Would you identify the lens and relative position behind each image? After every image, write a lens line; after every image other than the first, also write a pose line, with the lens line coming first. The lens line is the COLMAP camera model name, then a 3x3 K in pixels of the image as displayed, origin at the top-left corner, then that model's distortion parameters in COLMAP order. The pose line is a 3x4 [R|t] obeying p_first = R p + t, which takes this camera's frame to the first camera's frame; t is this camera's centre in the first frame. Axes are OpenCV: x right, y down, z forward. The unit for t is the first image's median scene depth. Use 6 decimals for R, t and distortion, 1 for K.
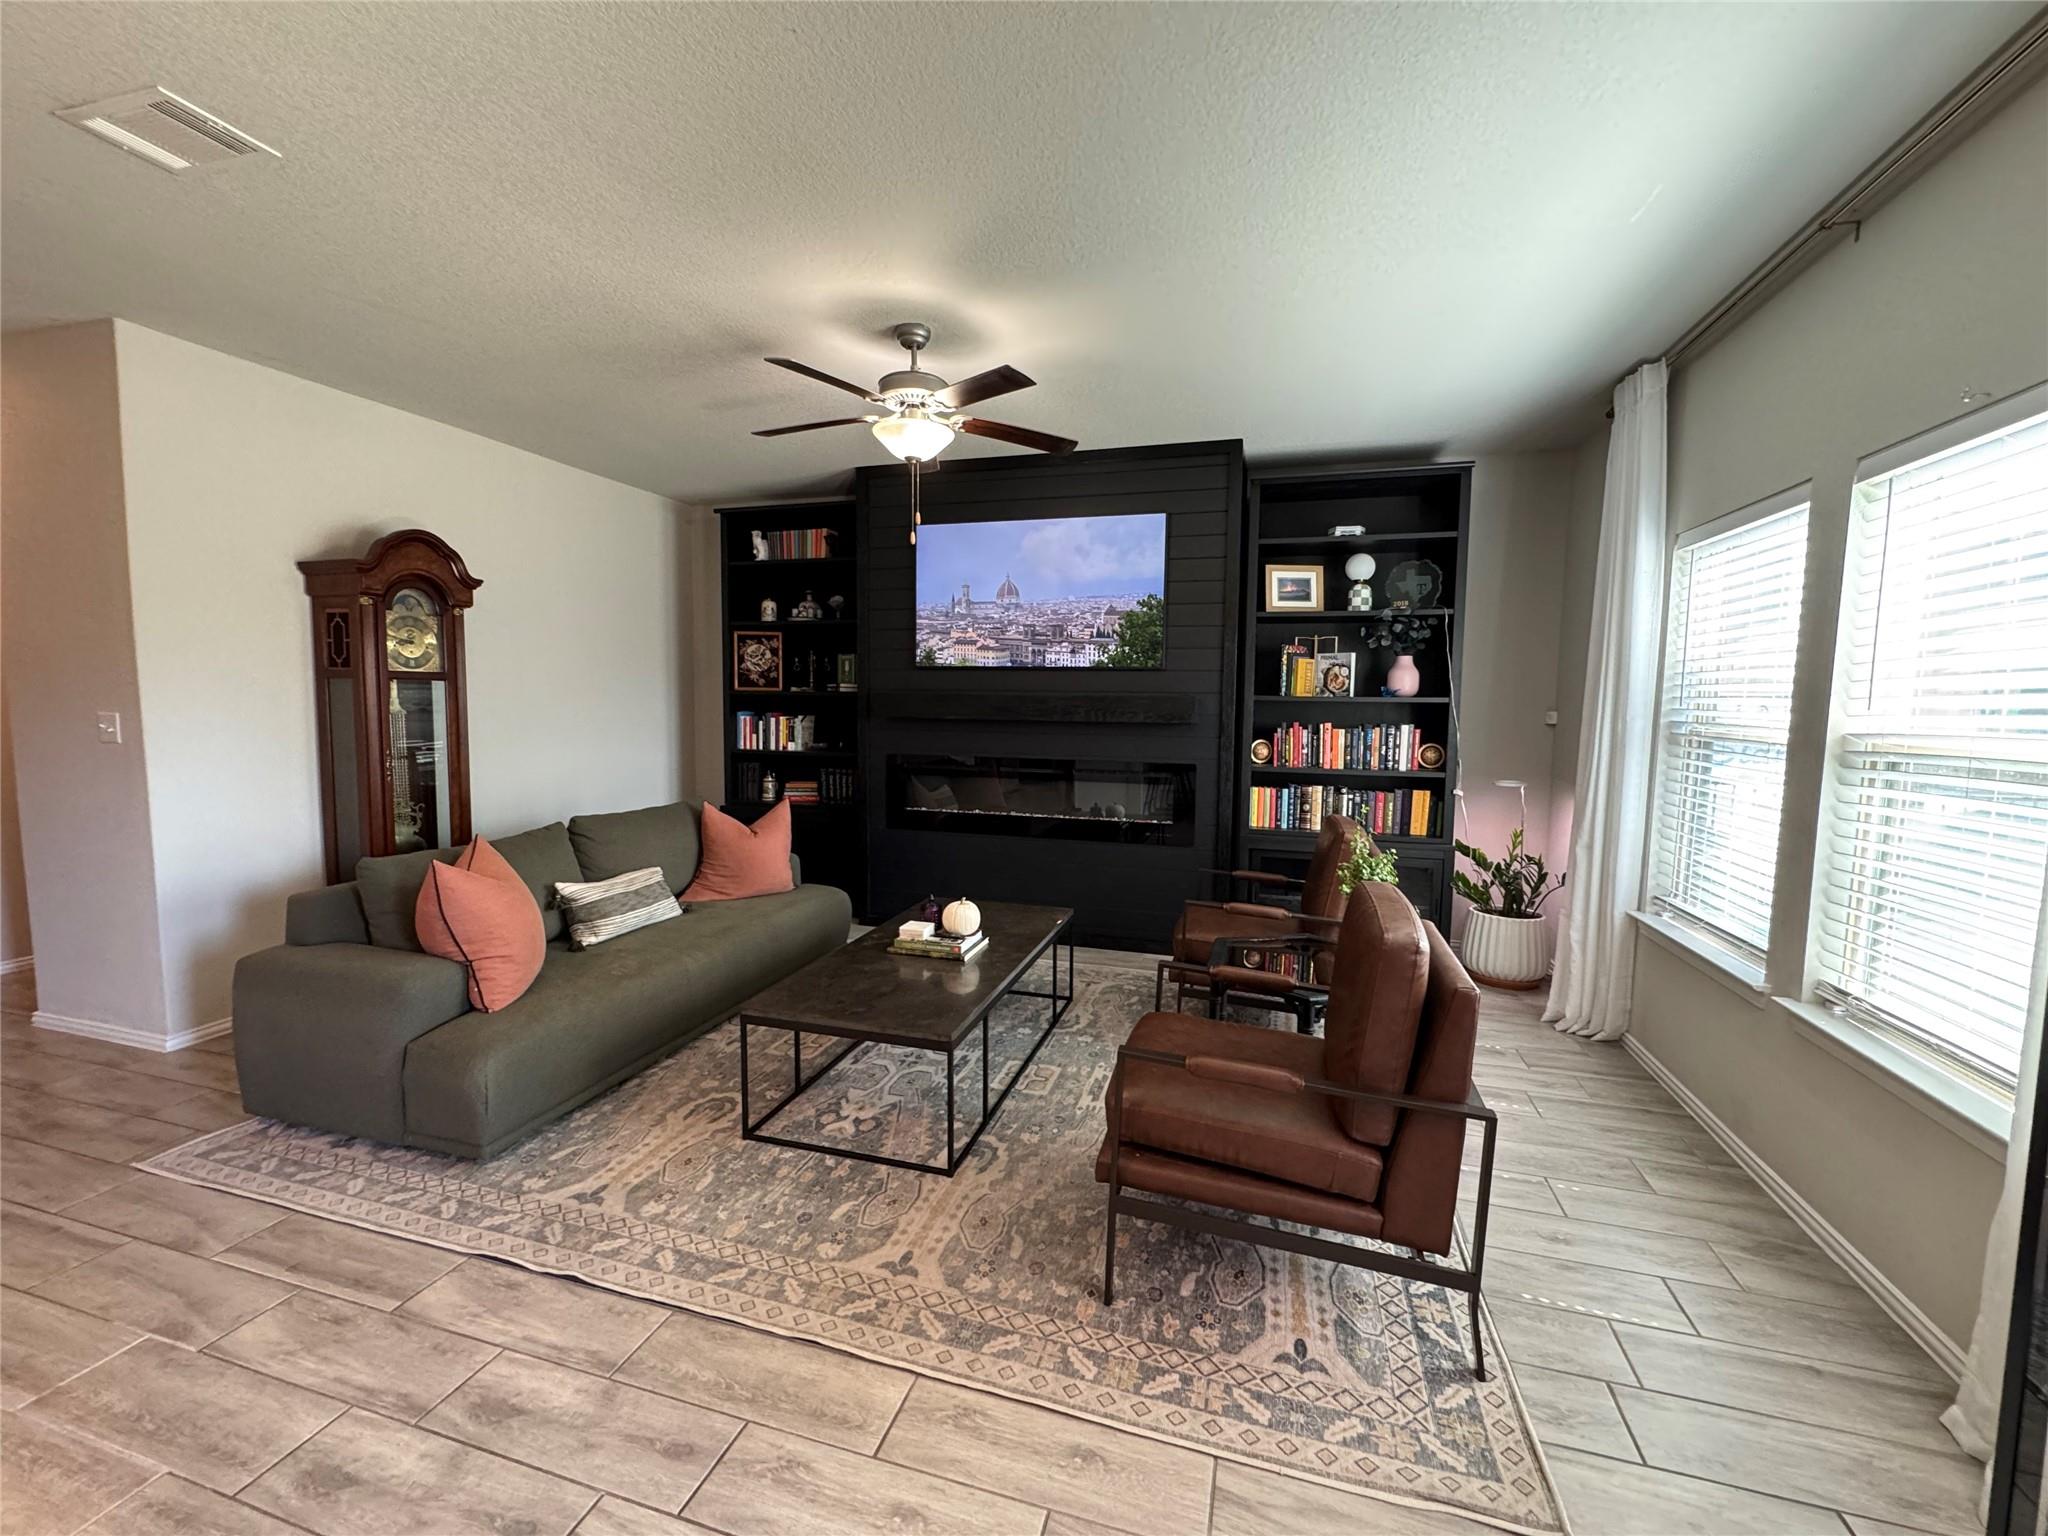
lens RADIAL K [[847.0, 0, 1024.0], [0, 847.0, 768.0], [0, 0, 1]] dist [-0.000720, 0.000087]
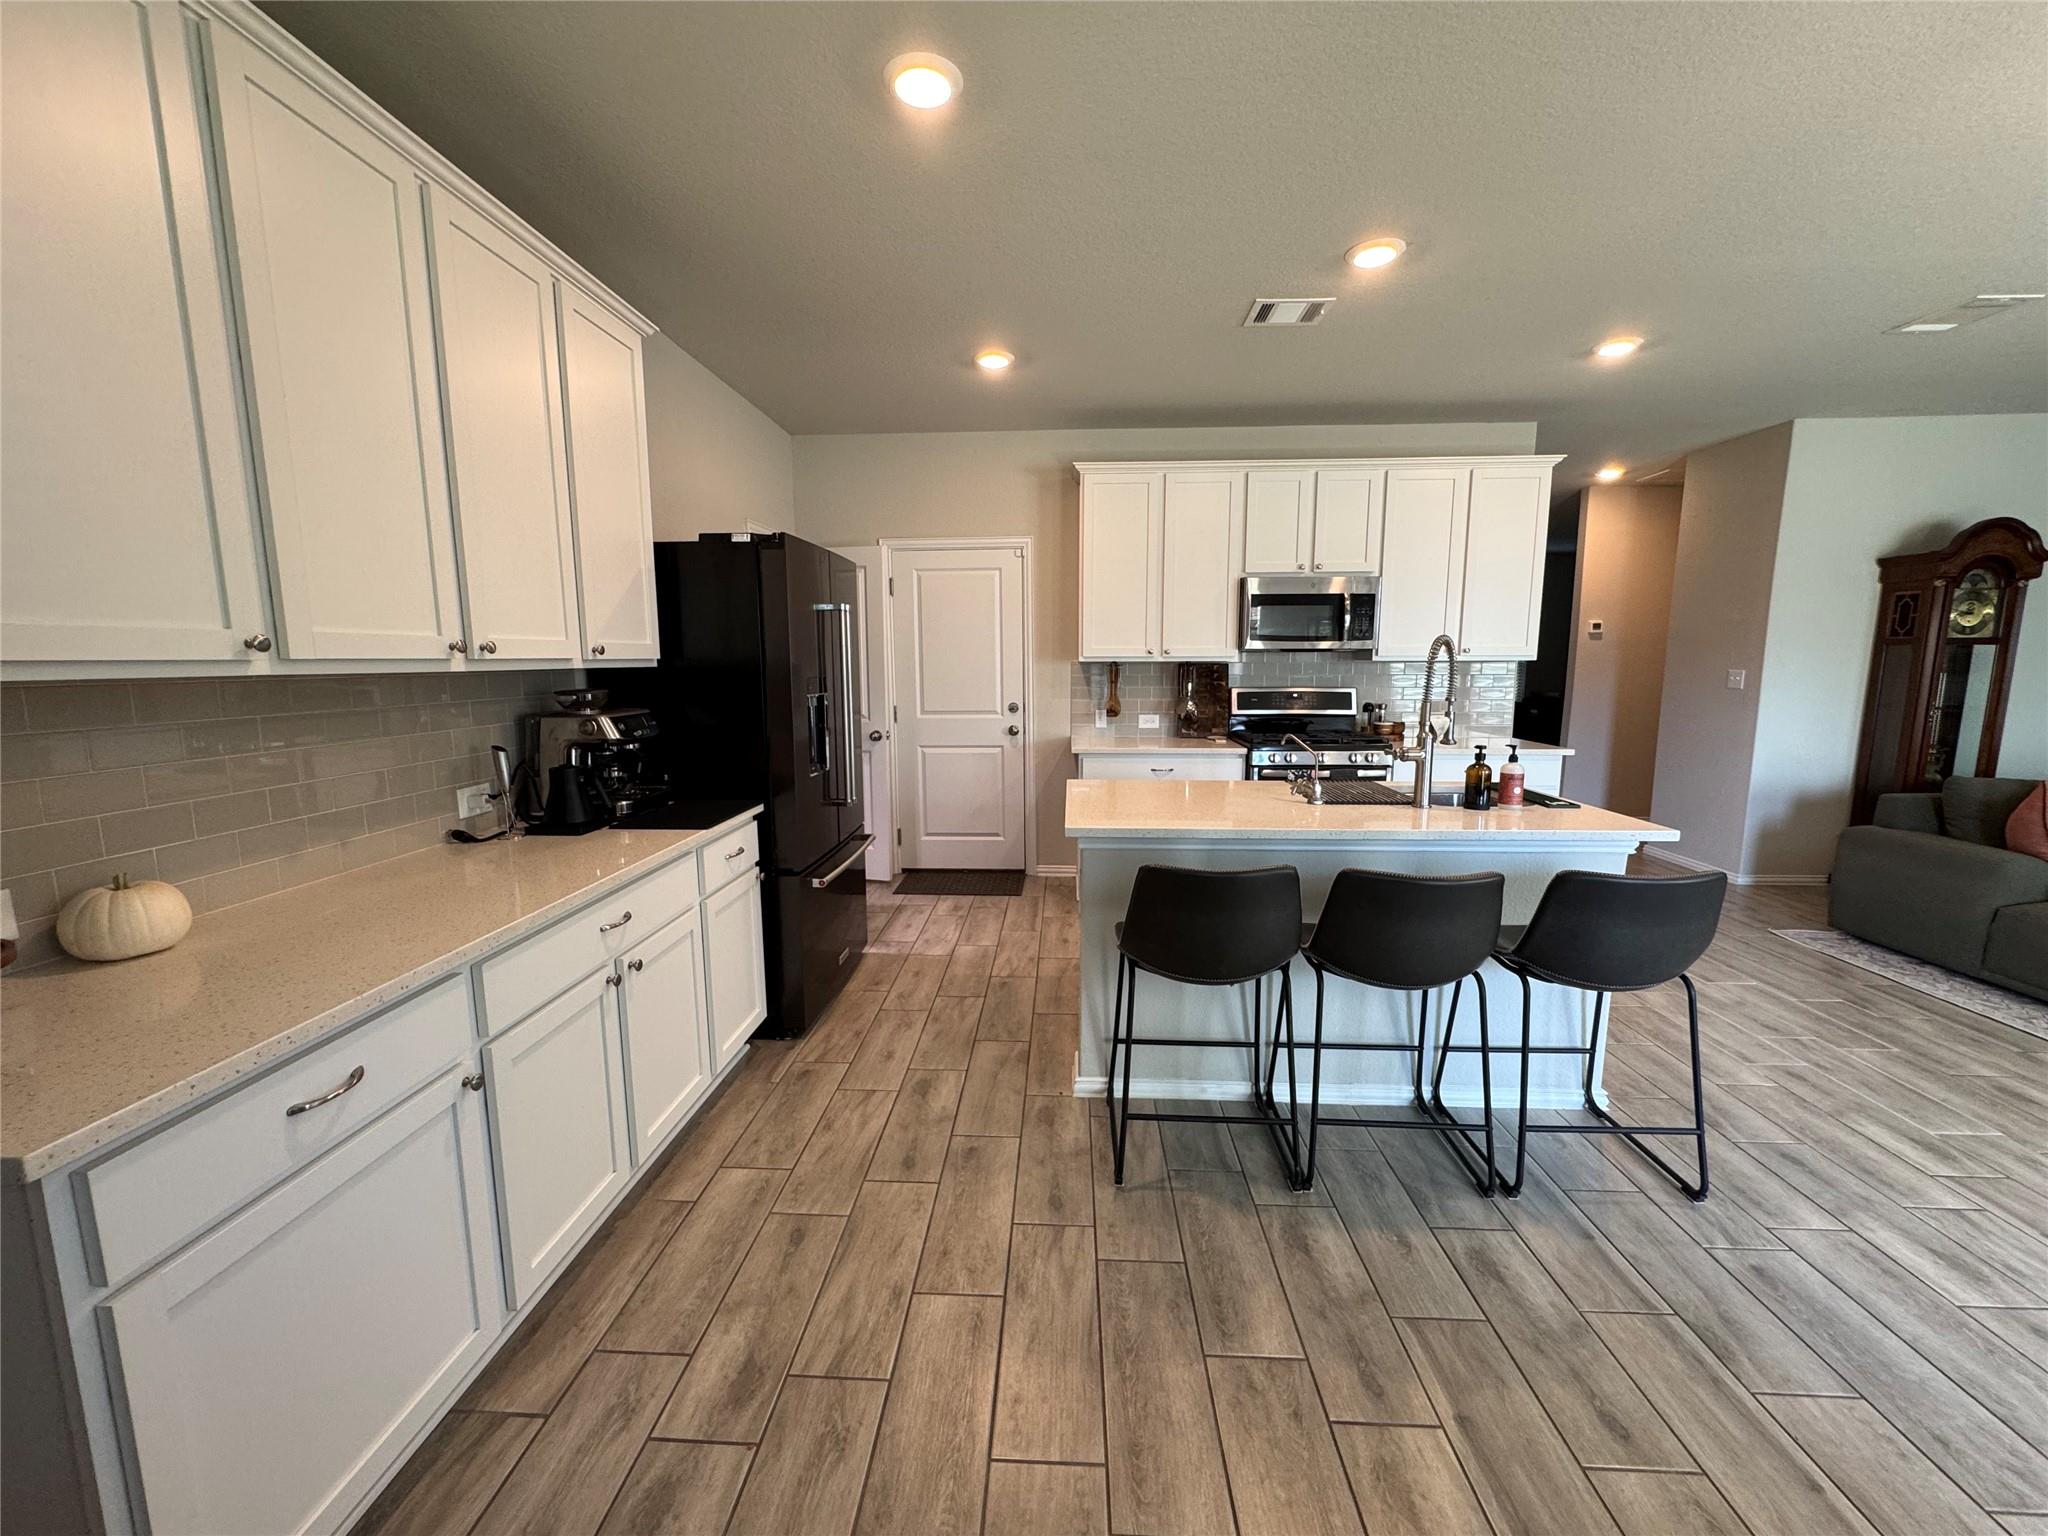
lens RADIAL K [[814.9, 0, 1024.0], [0, 814.9, 768.0], [0, 0, 1]] dist [-0.001450, 0.000360]
pose [[0.238354, 0.119745, -0.963768, 0.084726], [-0.076799, 0.991586, 0.104208, 0.045227], [0.968137, 0.049178, 0.245545, -0.496190]]
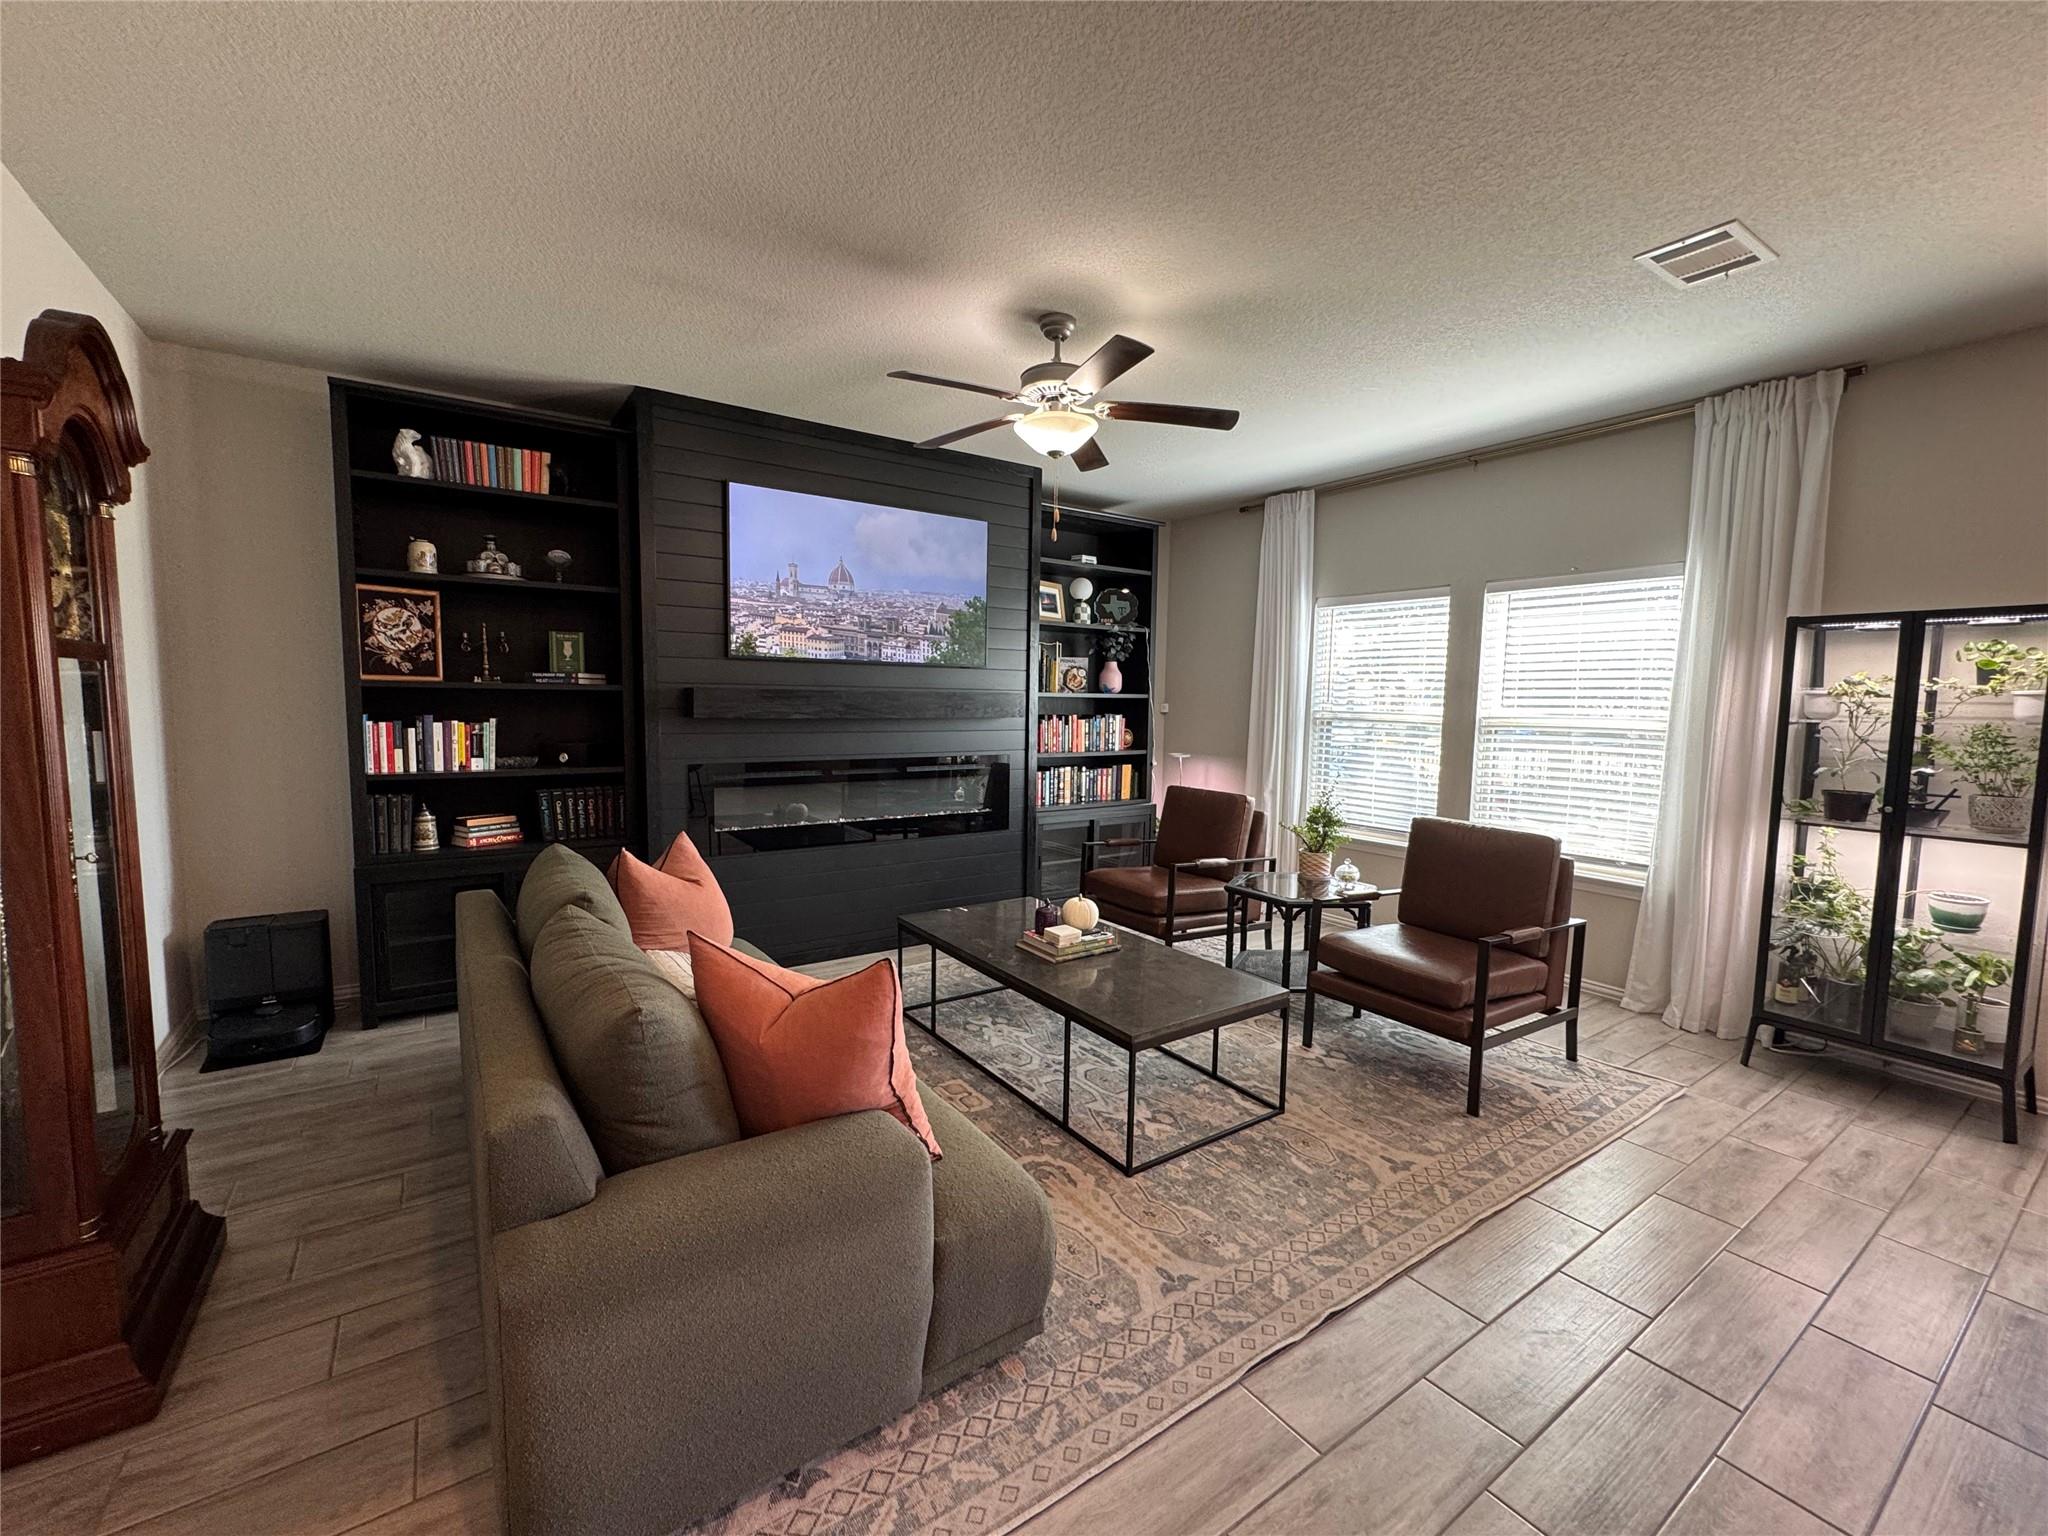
lens RADIAL K [[847.0, 0, 1024.0], [0, 847.0, 768.0], [0, 0, 1]] dist [-0.000720, 0.000087]
pose [[0.624740, -0.068822, 0.777794, -0.647702], [0.055514, 0.997502, 0.043672, -0.034446], [-0.778857, 0.015894, 0.627000, 0.294390]]
